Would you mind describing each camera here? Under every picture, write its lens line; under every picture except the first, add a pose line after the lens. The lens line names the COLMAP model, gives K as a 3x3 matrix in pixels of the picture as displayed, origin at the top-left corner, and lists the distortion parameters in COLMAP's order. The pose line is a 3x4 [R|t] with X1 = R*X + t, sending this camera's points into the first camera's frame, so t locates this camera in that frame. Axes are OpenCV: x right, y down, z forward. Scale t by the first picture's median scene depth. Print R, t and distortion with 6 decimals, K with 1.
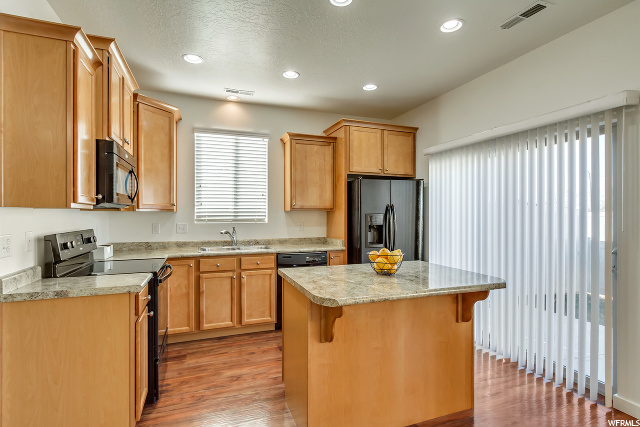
lens RADIAL K [[294.4, 0, 320.0], [0, 294.4, 213.5], [0, 0, 1]] dist [0.000181, -0.000349]
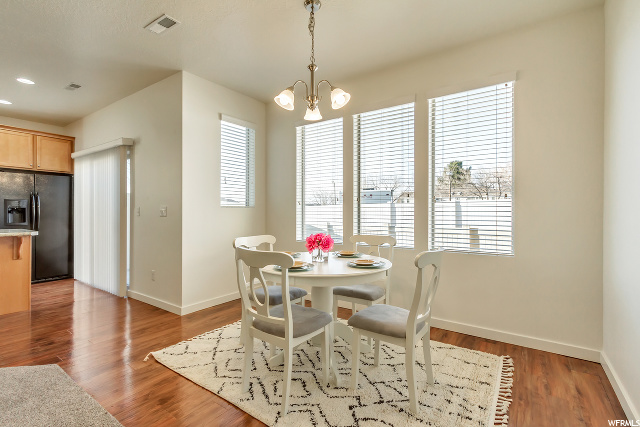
lens RADIAL K [[294.4, 0, 320.0], [0, 294.4, 213.5], [0, 0, 1]] dist [0.000181, -0.000349]
pose [[0.837261, -0.000610, 0.546803, 0.558173], [-0.000845, 0.999997, 0.002411, 0.054003], [-0.546803, -0.002481, 0.837258, -0.761997]]
